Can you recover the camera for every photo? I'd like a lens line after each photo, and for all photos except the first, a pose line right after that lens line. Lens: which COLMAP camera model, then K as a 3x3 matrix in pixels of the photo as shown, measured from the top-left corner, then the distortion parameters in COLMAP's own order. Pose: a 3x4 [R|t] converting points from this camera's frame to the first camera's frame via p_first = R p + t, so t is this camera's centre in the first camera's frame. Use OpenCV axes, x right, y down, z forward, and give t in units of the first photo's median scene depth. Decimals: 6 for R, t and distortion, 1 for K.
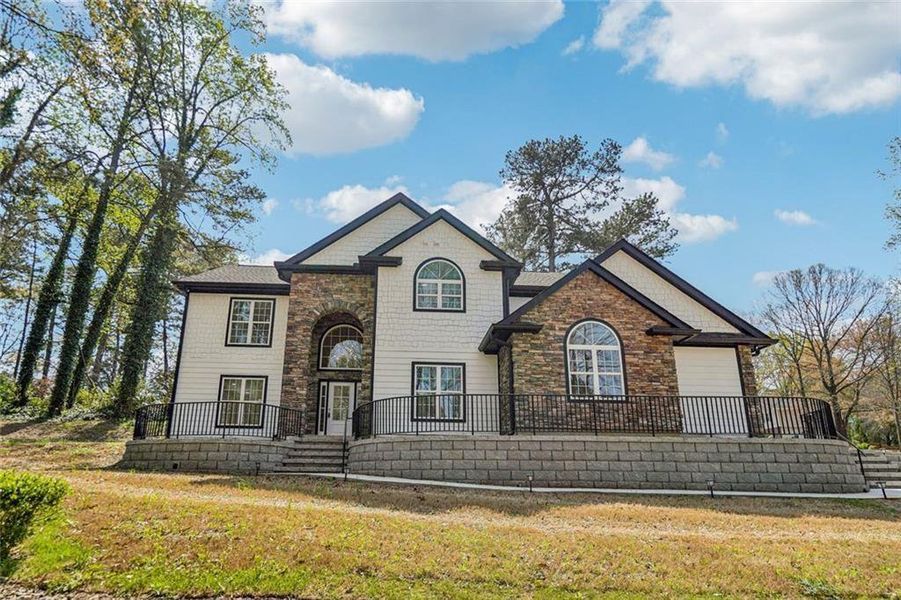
lens RADIAL K [[453.0, 0, 423.5], [0, 453.0, 375.5], [0, 0, 1]] dist [-0.001397, -0.000860]
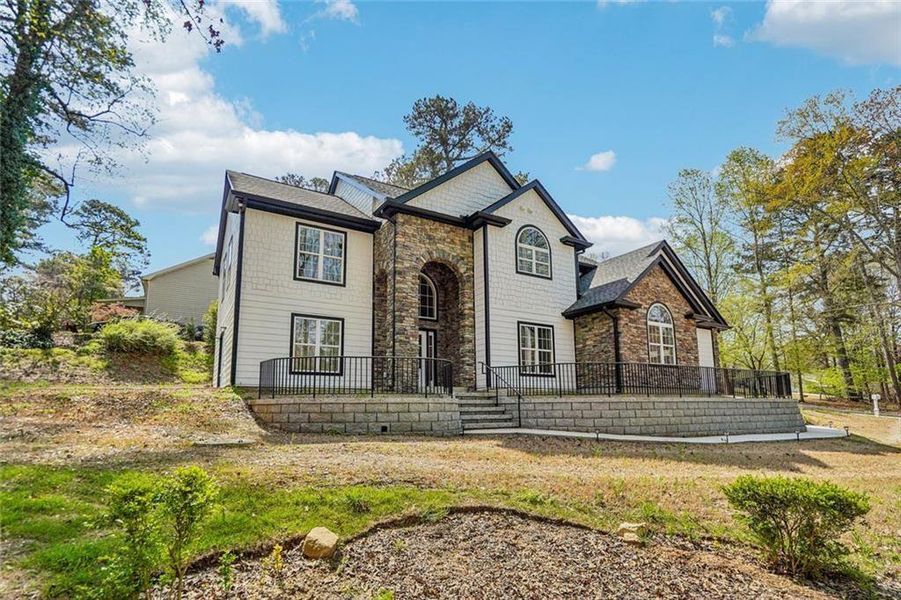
lens RADIAL K [[419.6, 0, 436.5], [0, 419.6, 356.3], [0, 0, 1]] dist [-0.003740, 0.003470]
pose [[0.889647, 0.036047, 0.455225, -0.630682], [-0.090539, 0.991013, 0.098468, -0.026940], [-0.447584, -0.128817, 0.884915, 0.173365]]
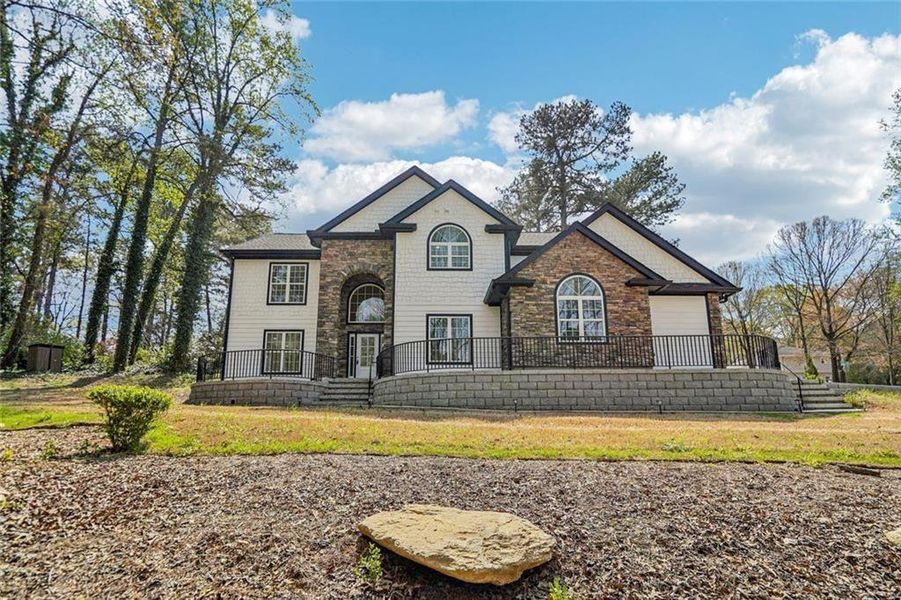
lens RADIAL K [[435.7, 0, 438.1], [0, 435.7, 351.4], [0, 0, 1]] dist [-0.006708, 0.000493]
pose [[0.999388, -0.018943, -0.029400, 0.033867], [0.020126, 0.998977, 0.040502, 0.019837], [0.028603, -0.041069, 0.998747, -0.118473]]
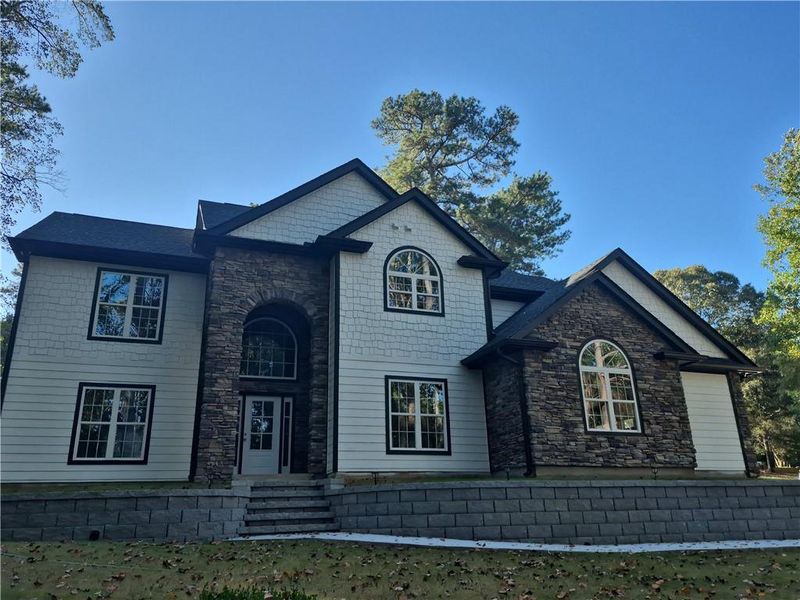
lens RADIAL K [[601.1, 0, 394.2], [0, 601.1, 302.8], [0, 0, 1]] dist [0.076447, -0.057069]
pose [[0.952874, 0.067649, 0.295728, -0.314795], [-0.035931, 0.993125, -0.111409, -0.038663], [-0.301231, 0.095533, 0.948754, -0.006512]]
